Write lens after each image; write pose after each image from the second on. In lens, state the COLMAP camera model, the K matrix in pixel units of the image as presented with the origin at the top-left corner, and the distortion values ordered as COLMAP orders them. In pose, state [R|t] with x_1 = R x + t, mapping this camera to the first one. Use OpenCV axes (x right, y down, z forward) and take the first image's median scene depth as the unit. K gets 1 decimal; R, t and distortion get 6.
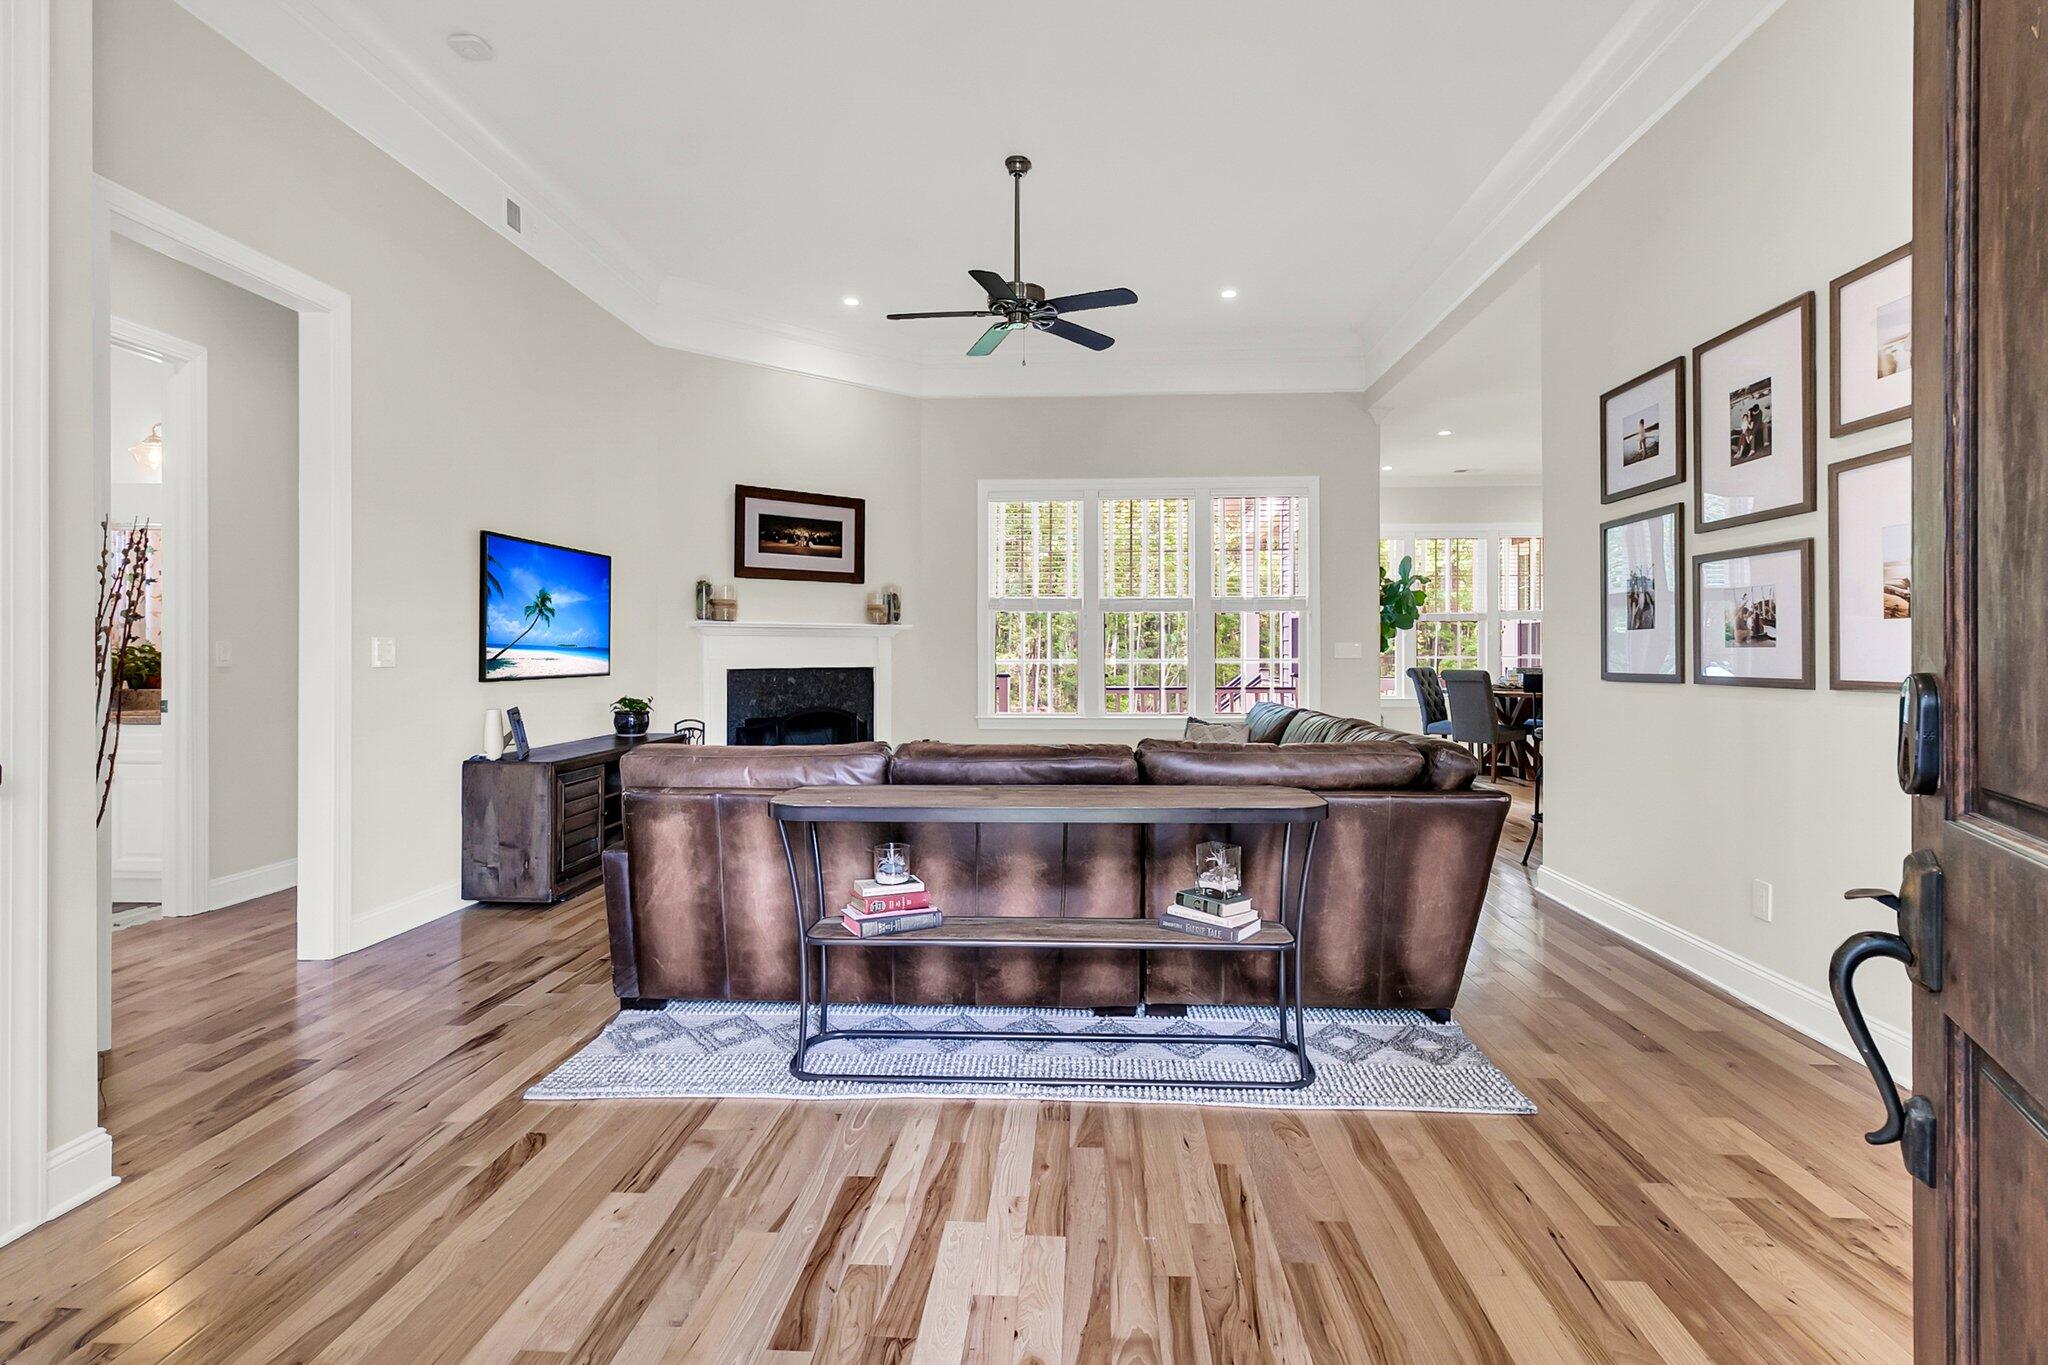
lens RADIAL K [[978.0, 0, 1034.5], [0, 978.0, 657.4], [0, 0, 1]] dist [0.003873, 0.000355]
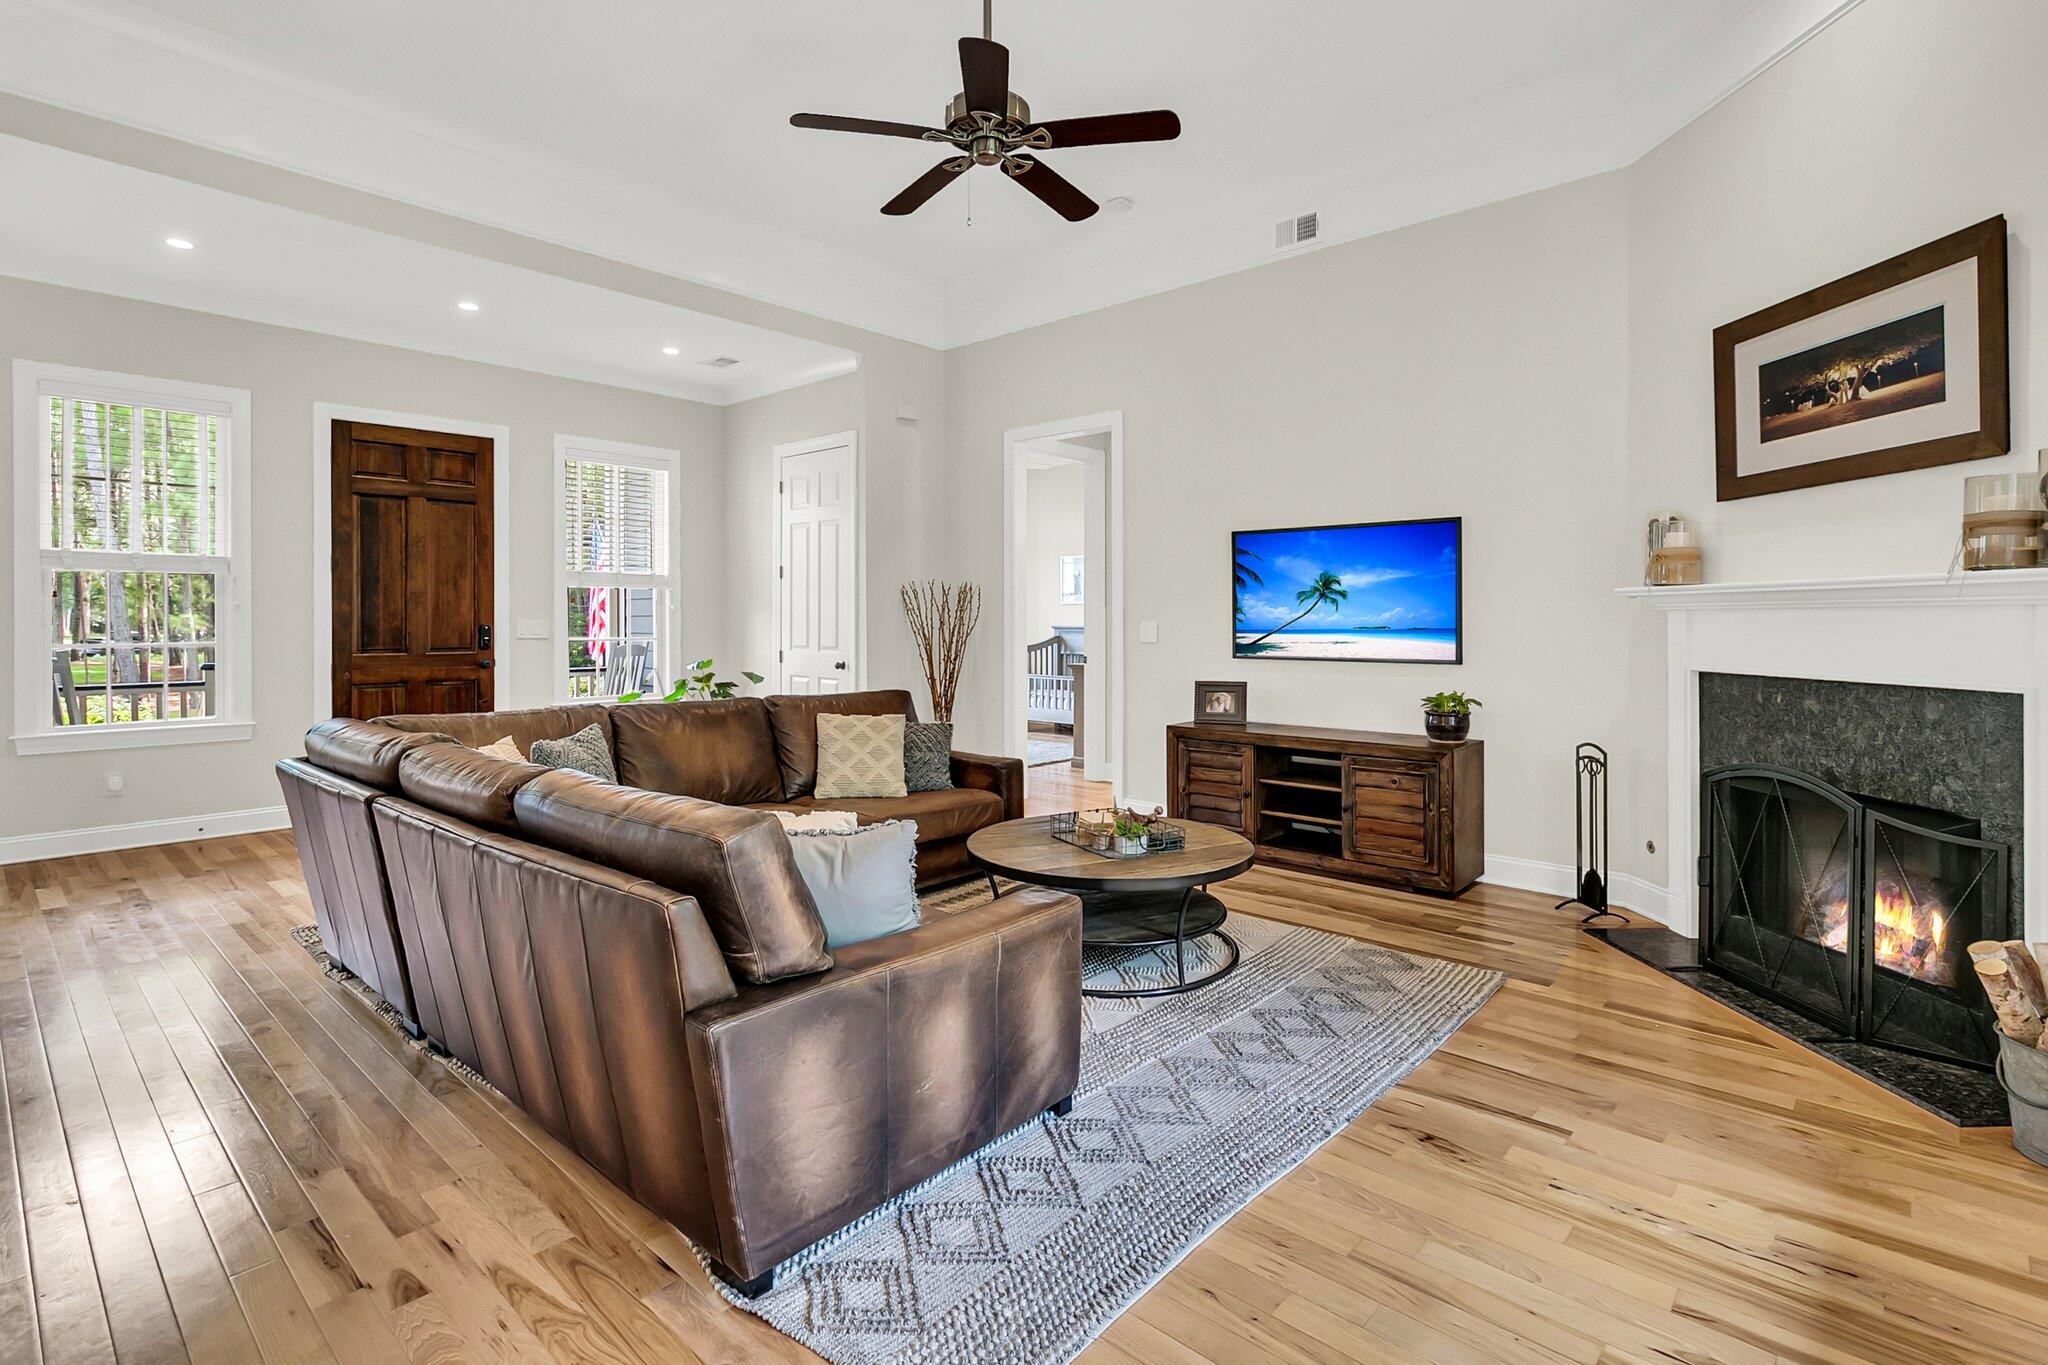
lens RADIAL K [[989.7, 0, 1033.6], [0, 989.7, 627.5], [0, 0, 1]] dist [0.002546, 0.000399]
pose [[-0.635533, 0.008773, -0.772024, 0.479207], [-0.001809, 0.999916, 0.012852, -0.025862], [0.772071, 0.009564, -0.635464, 1.427006]]
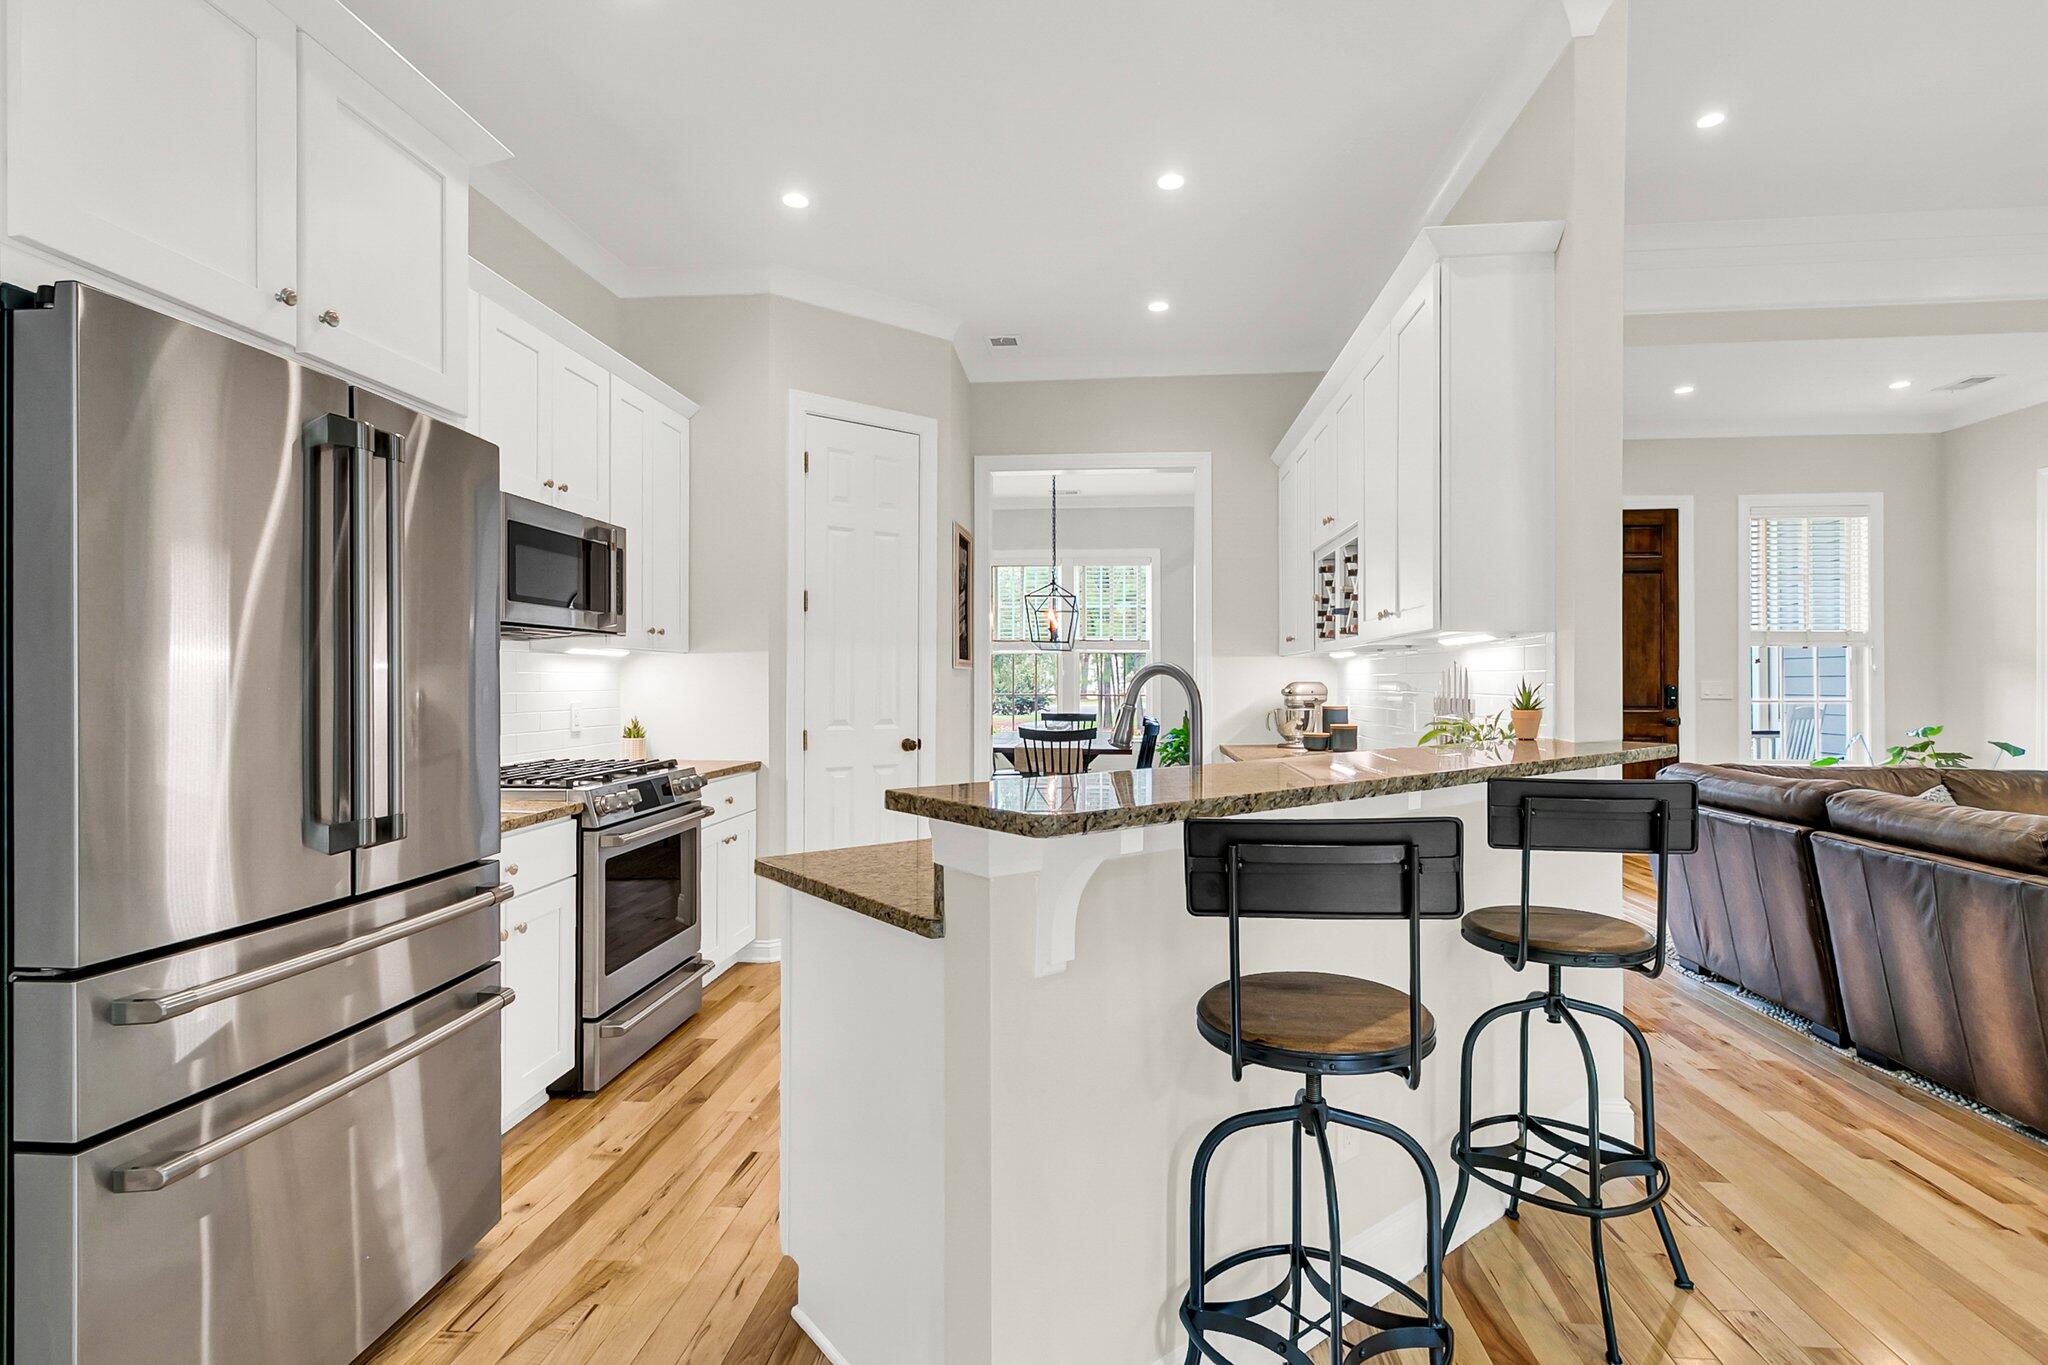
lens RADIAL K [[994.2, 0, 1013.8], [0, 994.2, 675.0], [0, 0, 1]] dist [0.002669, 0.000375]
pose [[-0.998715, 0.003373, 0.050566, 0.763949], [0.003304, 0.999993, -0.001457, -0.026267], [-0.050570, -0.001288, -0.998720, 1.472519]]
